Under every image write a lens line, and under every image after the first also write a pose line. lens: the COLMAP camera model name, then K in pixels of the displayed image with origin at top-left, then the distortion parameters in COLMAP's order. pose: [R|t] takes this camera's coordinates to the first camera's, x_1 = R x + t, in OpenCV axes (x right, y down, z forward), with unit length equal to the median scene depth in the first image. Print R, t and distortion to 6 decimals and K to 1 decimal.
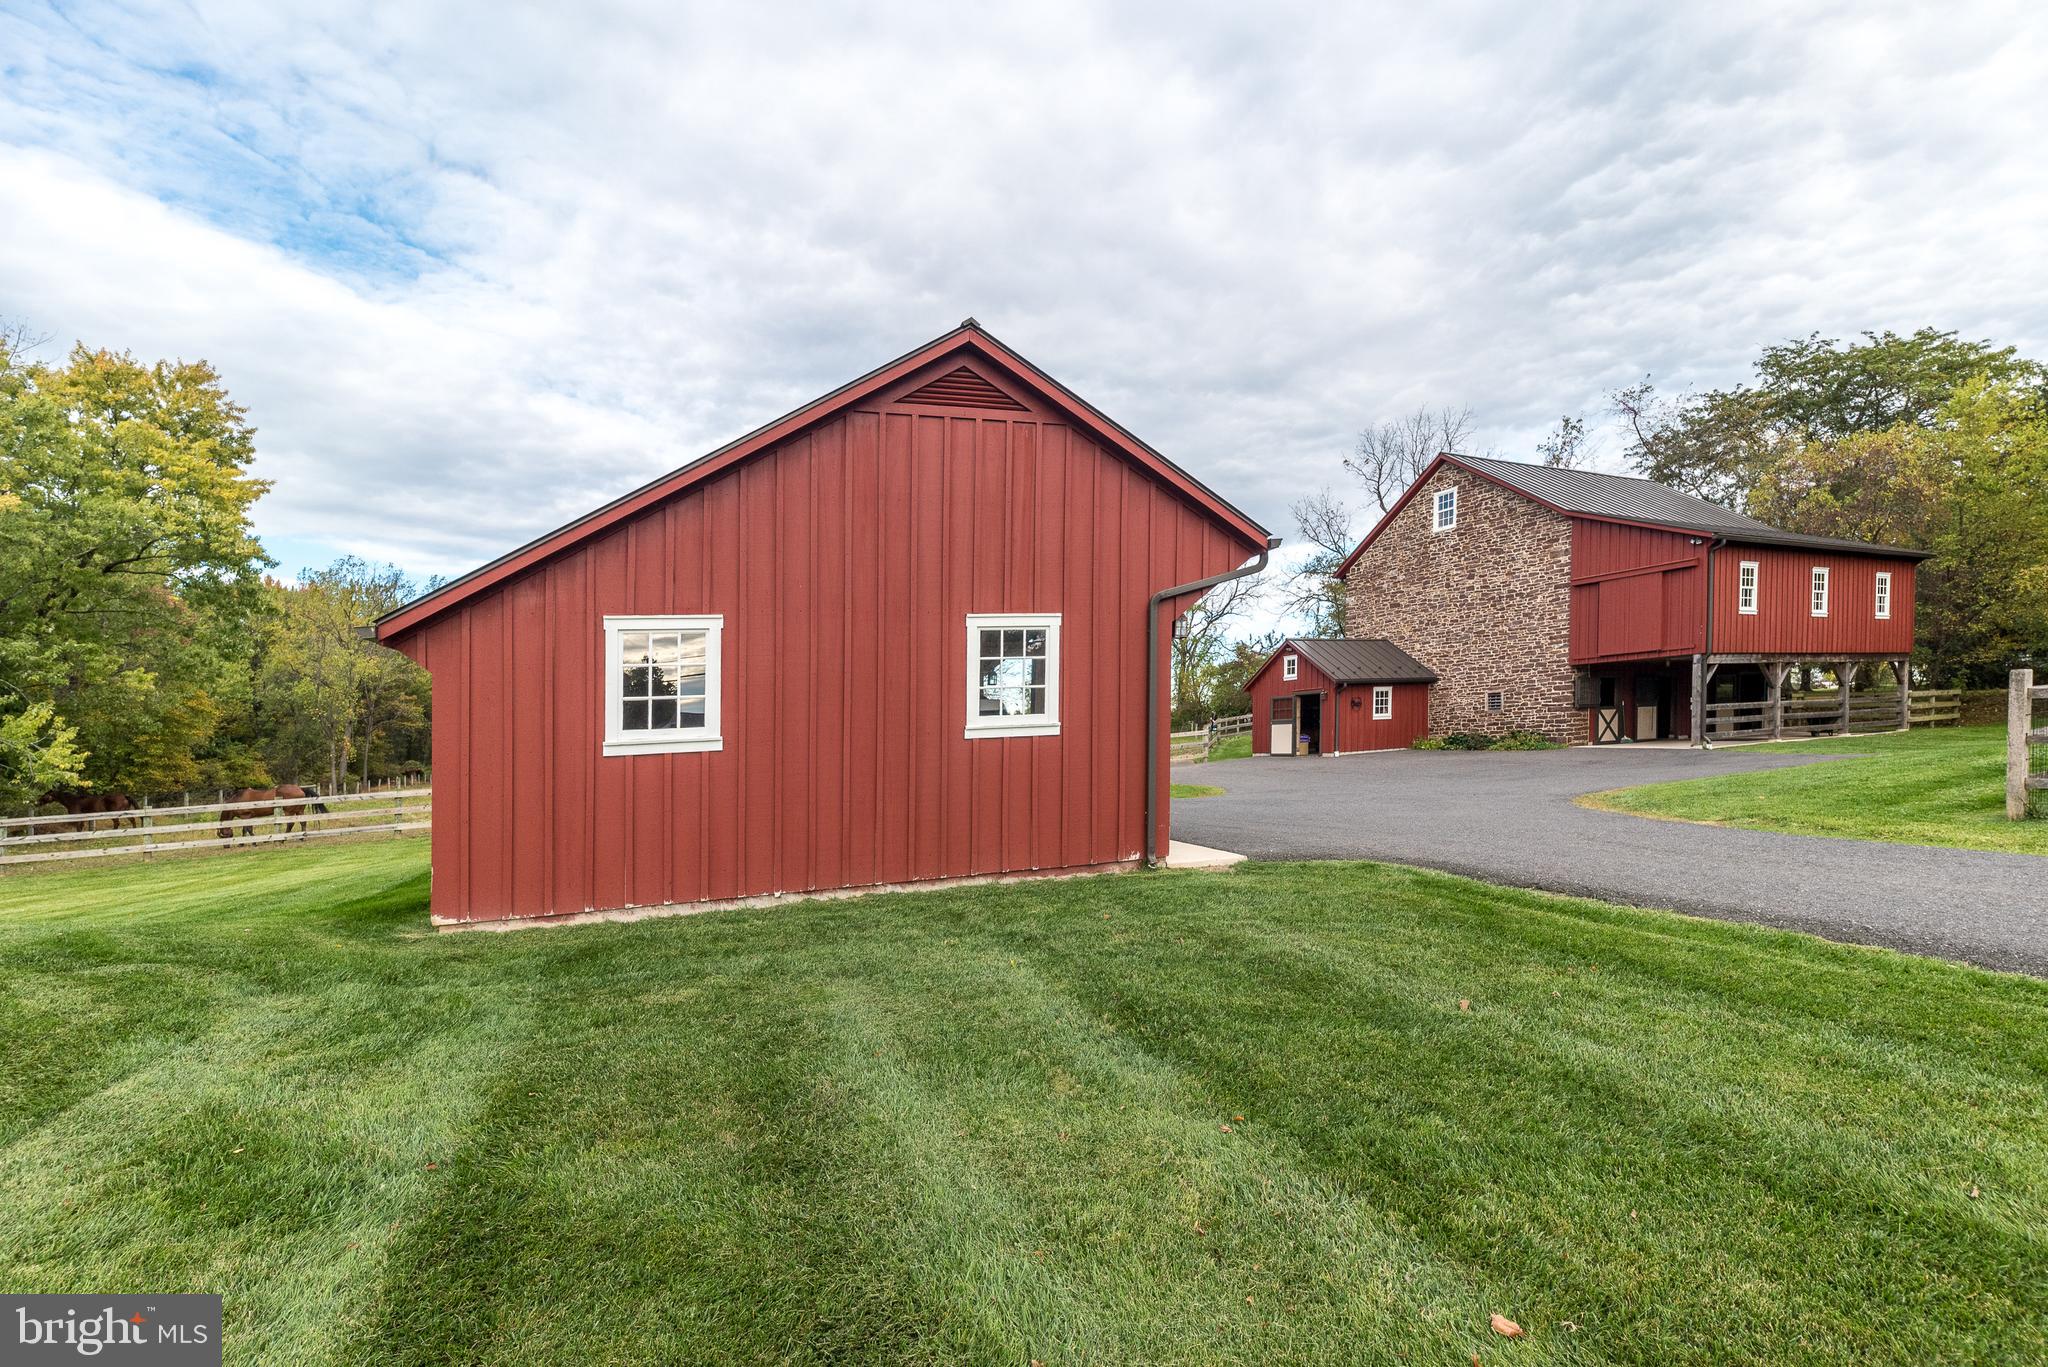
lens RADIAL K [[901.0, 0, 1030.4], [0, 901.0, 801.0], [0, 0, 1]] dist [-0.000028, -0.000126]
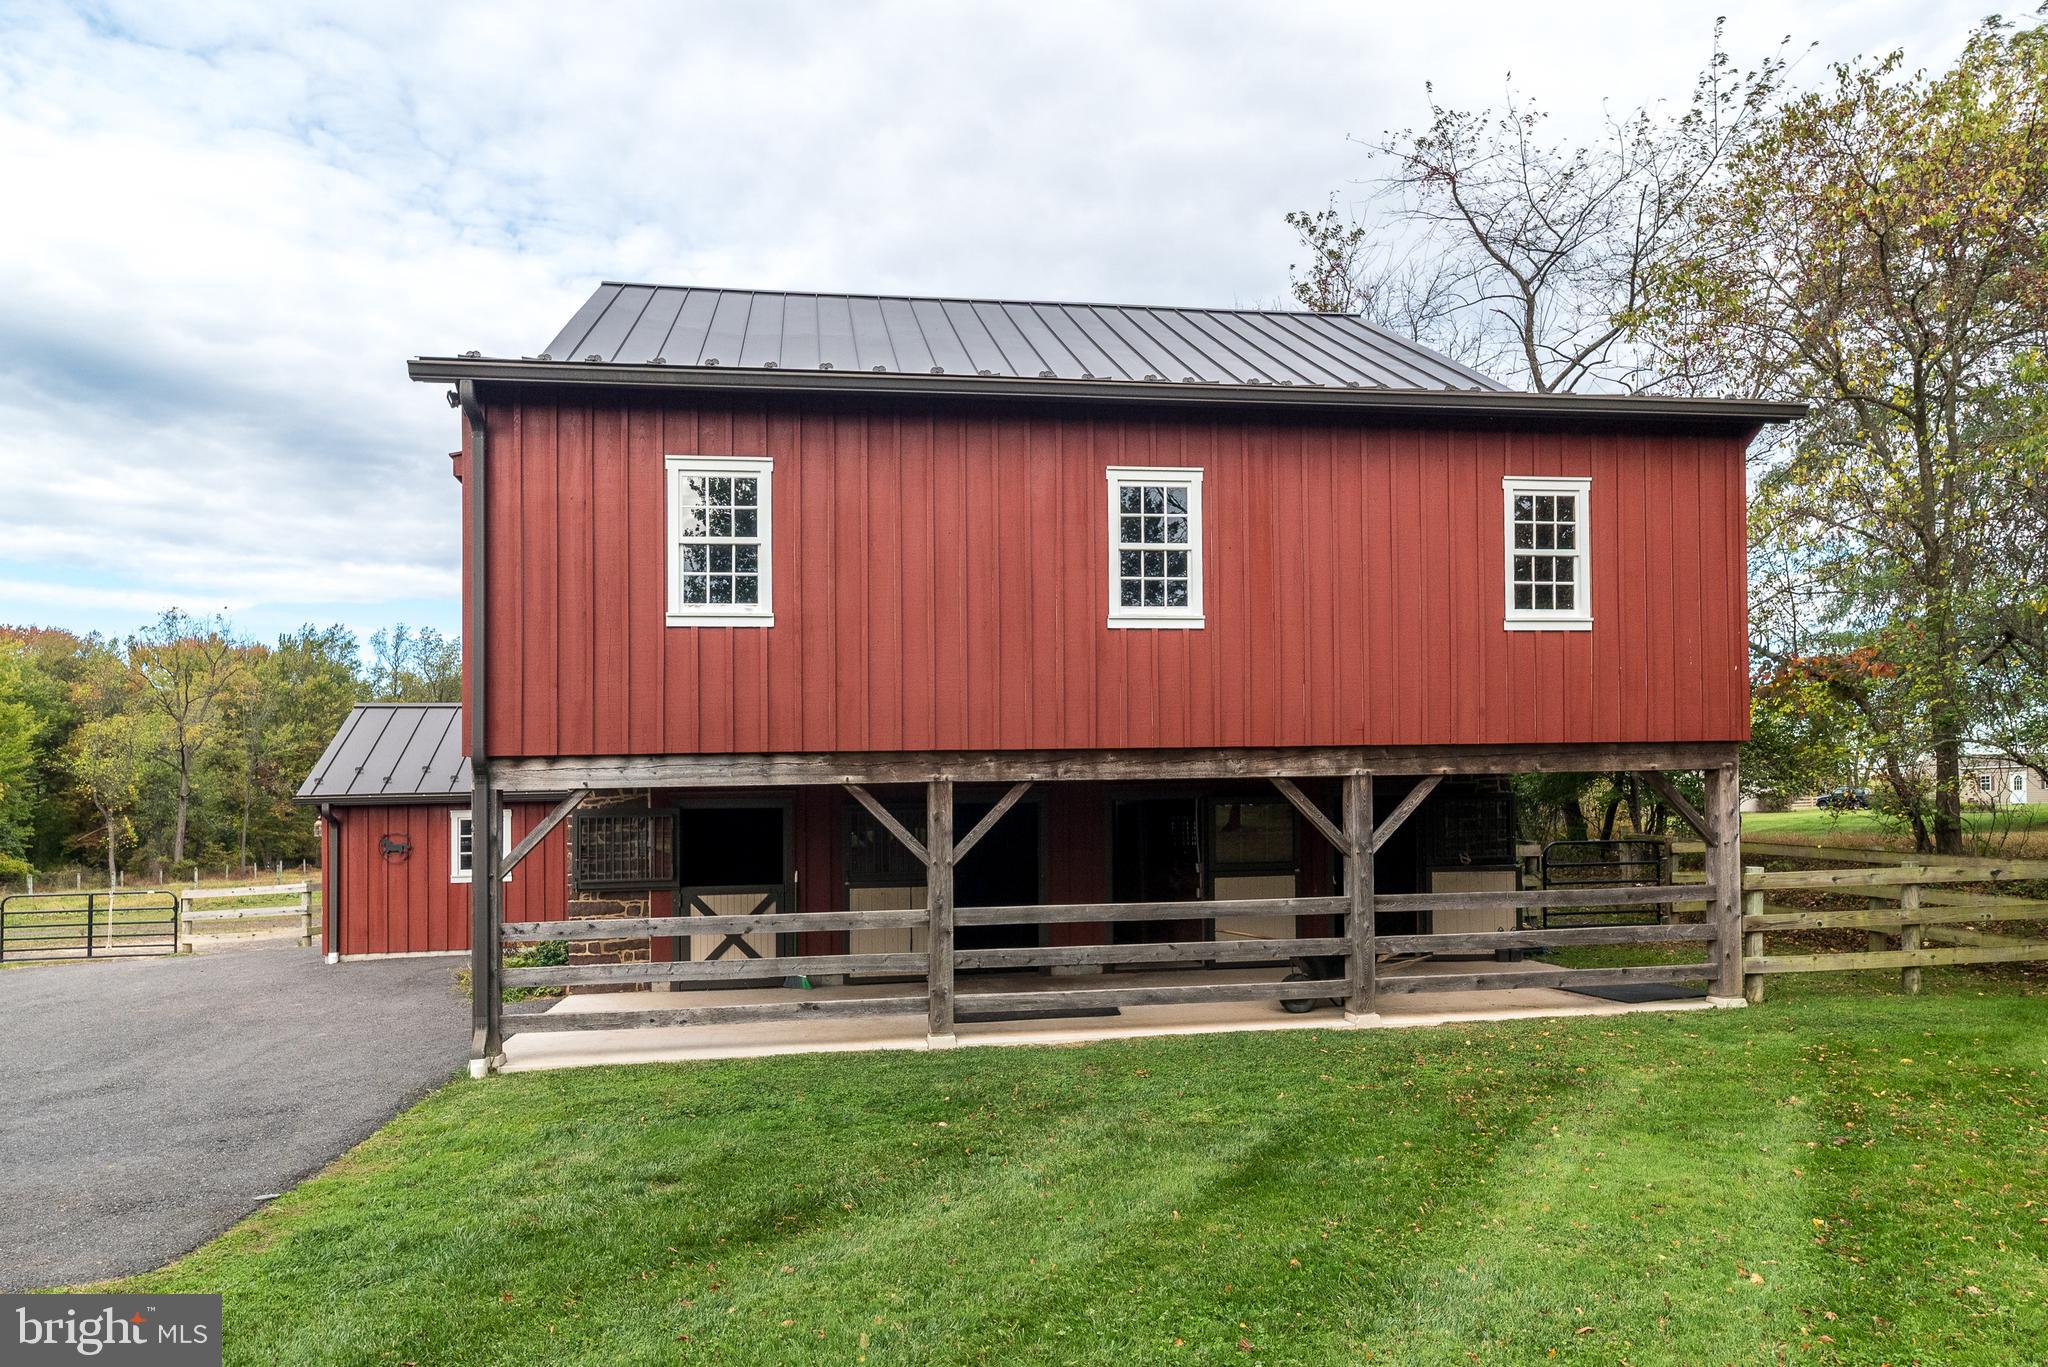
lens RADIAL K [[1143.6, 0, 984.0], [0, 1143.6, 784.3], [0, 0, 1]] dist [0.001601, -0.000080]
pose [[0.954373, 0.014485, -0.298267, 0.858019], [-0.043682, 0.994850, -0.091459, -0.106044], [0.295406, 0.100315, 0.950091, 0.575547]]
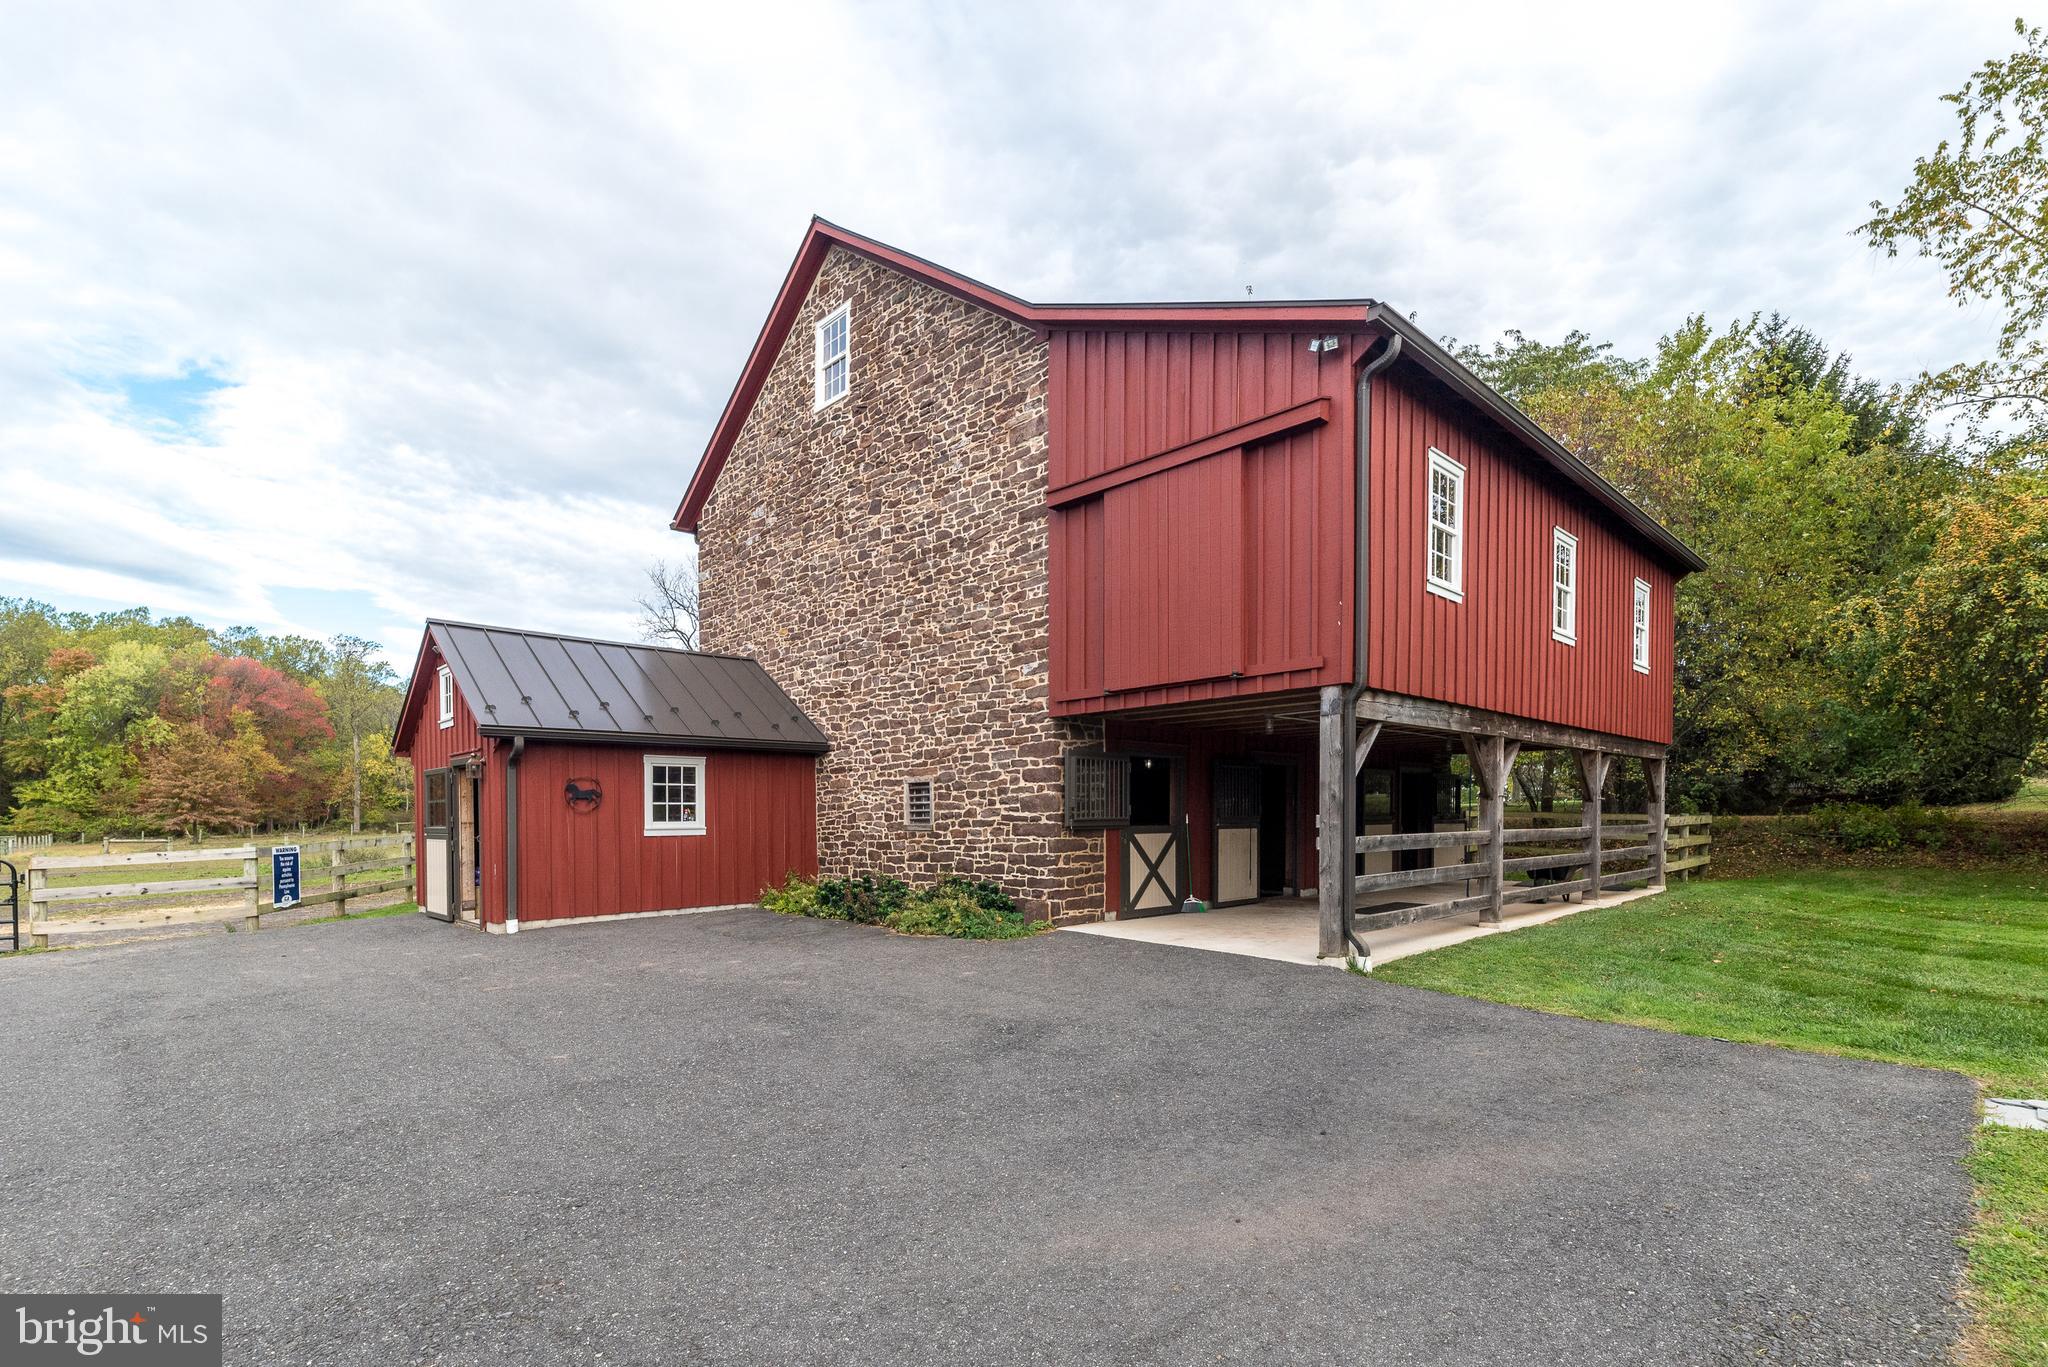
lens RADIAL K [[943.8, 0, 1022.5], [0, 943.8, 827.2], [0, 0, 1]] dist [-0.000119, 0.000389]
pose [[0.949284, 0.032464, 0.312740, 0.442207], [-0.009884, 0.997245, -0.073517, -0.070900], [-0.314265, 0.066698, 0.946989, 0.597724]]
